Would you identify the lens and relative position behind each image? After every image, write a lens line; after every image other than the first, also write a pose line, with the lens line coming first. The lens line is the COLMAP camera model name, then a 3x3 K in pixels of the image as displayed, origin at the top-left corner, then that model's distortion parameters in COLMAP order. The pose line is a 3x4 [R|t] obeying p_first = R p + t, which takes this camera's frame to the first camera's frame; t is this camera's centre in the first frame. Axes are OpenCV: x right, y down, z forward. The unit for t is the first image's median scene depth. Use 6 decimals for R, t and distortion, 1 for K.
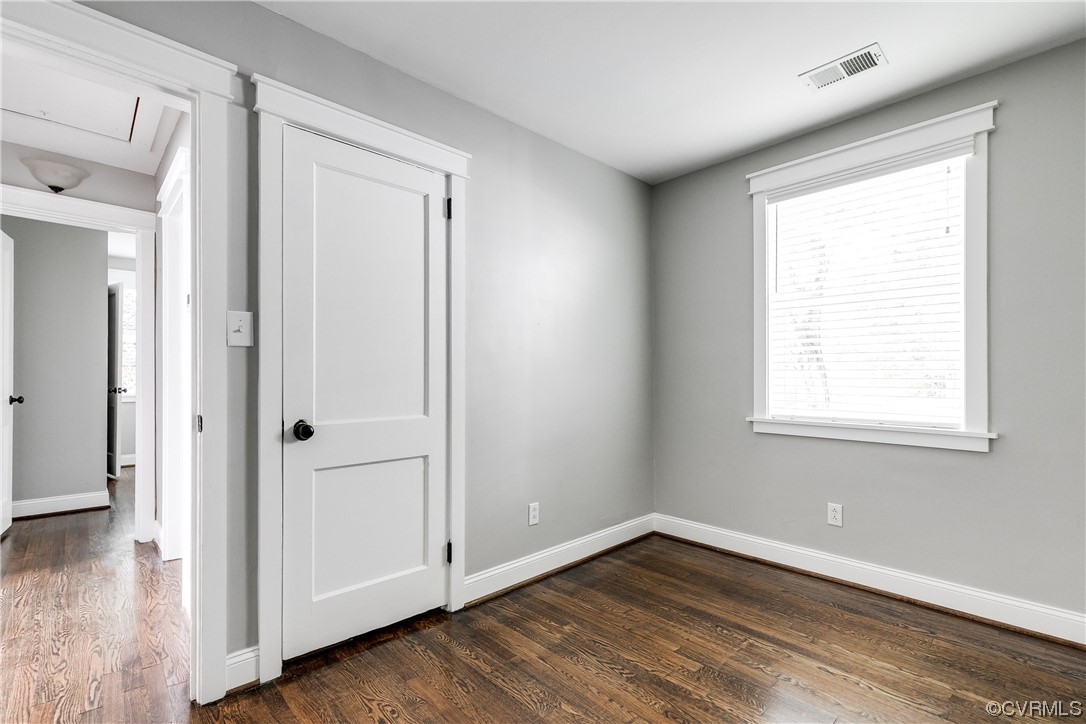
lens RADIAL K [[496.5, 0, 550.0], [0, 496.5, 368.4], [0, 0, 1]] dist [0.007999, -0.001620]
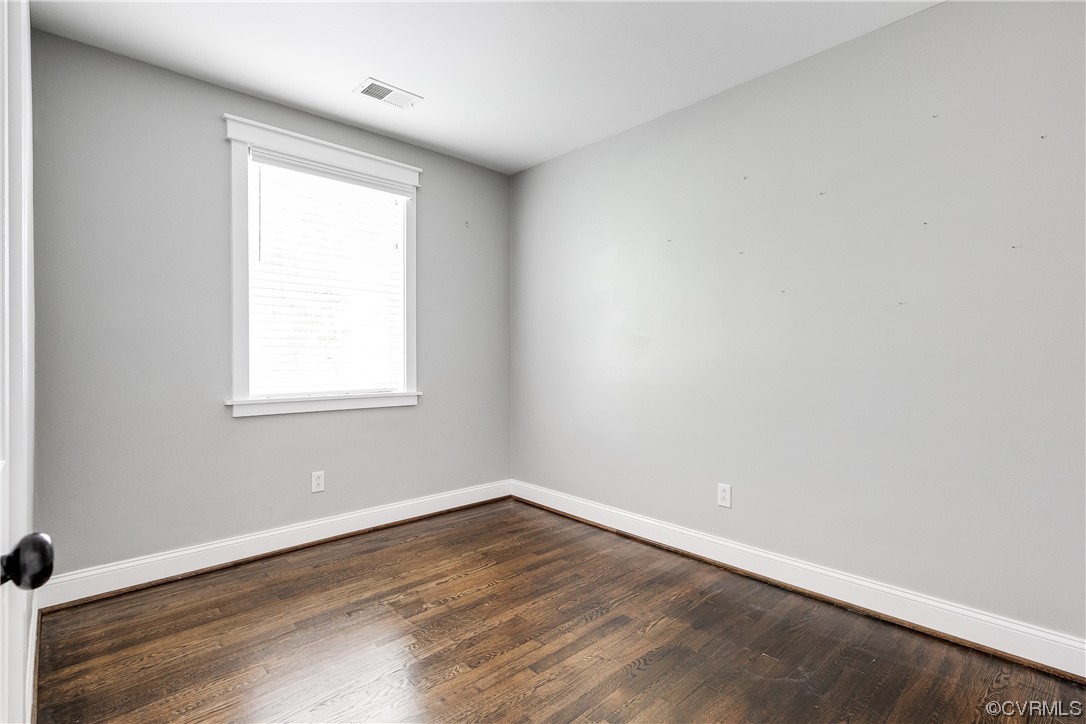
lens RADIAL K [[496.5, 0, 549.5], [0, 496.5, 353.0], [0, 0, 1]] dist [0.007999, -0.001620]
pose [[0.015603, 0.004324, 0.999869, -0.494316], [-0.018796, 0.999815, -0.004030, 0.010930], [-0.999702, -0.018731, 0.015681, 0.489286]]
